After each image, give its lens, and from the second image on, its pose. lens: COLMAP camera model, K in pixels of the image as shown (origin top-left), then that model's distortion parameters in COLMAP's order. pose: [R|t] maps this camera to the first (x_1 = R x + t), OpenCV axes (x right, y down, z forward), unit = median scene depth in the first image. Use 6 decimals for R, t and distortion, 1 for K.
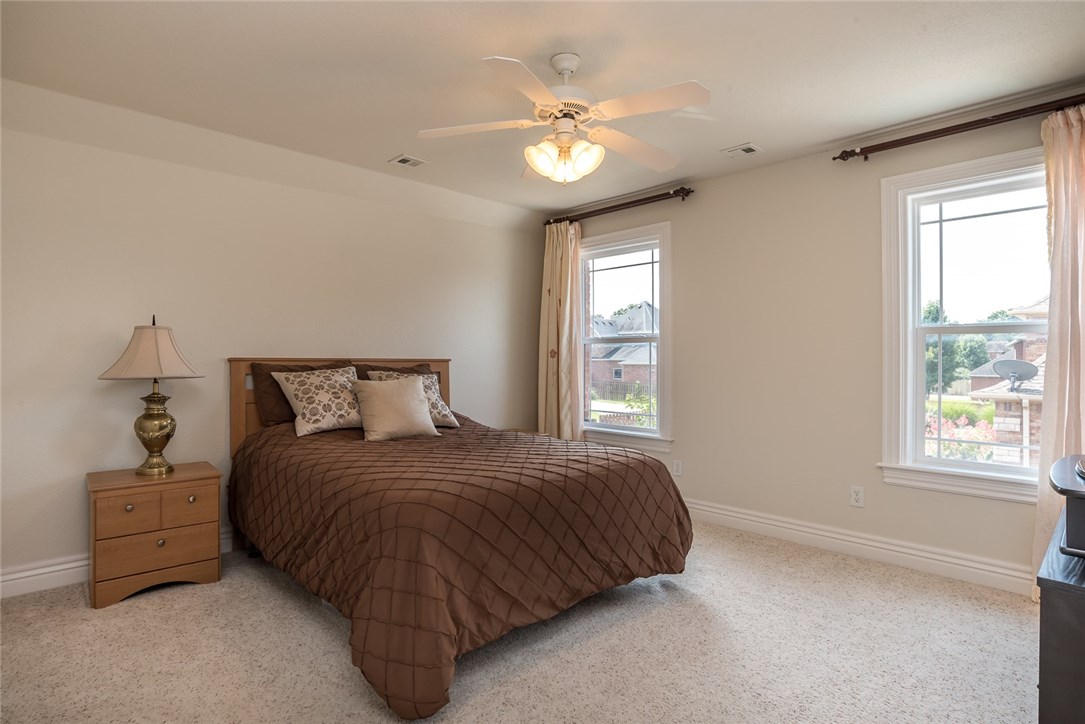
lens RADIAL K [[555.3, 0, 540.4], [0, 555.3, 365.6], [0, 0, 1]] dist [-0.052244, 0.023945]
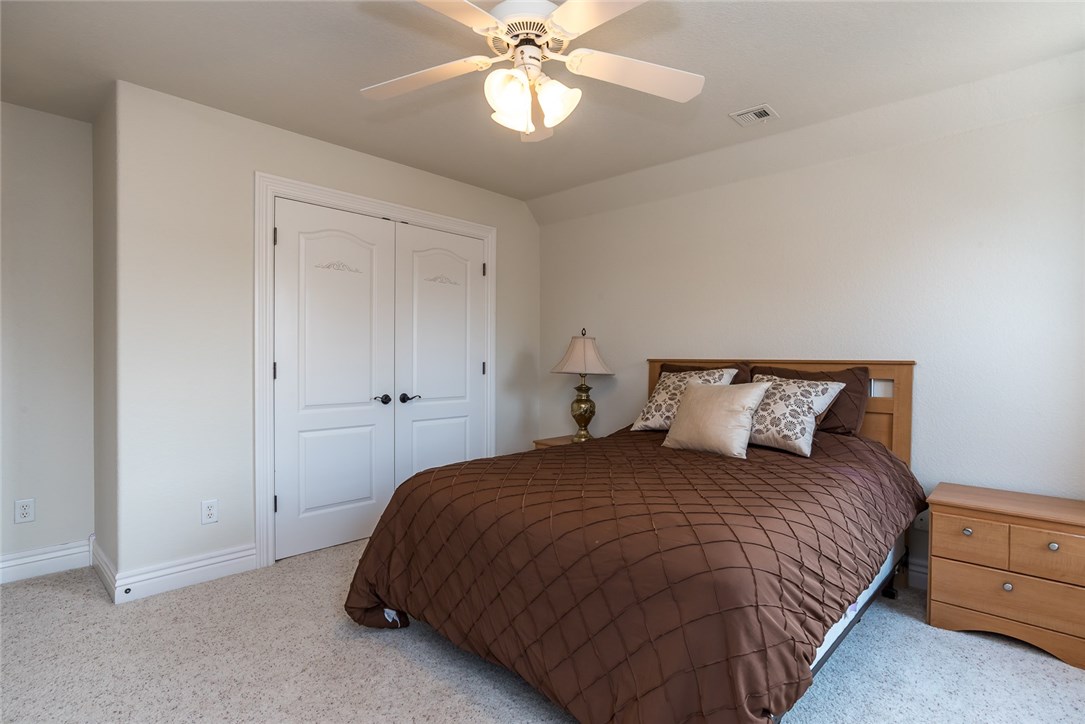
lens RADIAL K [[555.3, 0, 540.4], [0, 555.3, 365.6], [0, 0, 1]] dist [-0.052244, 0.023945]
pose [[0.045578, 0.009282, -0.998918, 0.620444], [-0.017056, 0.999818, 0.008512, -0.005948], [0.998815, 0.016650, 0.045728, 0.737188]]
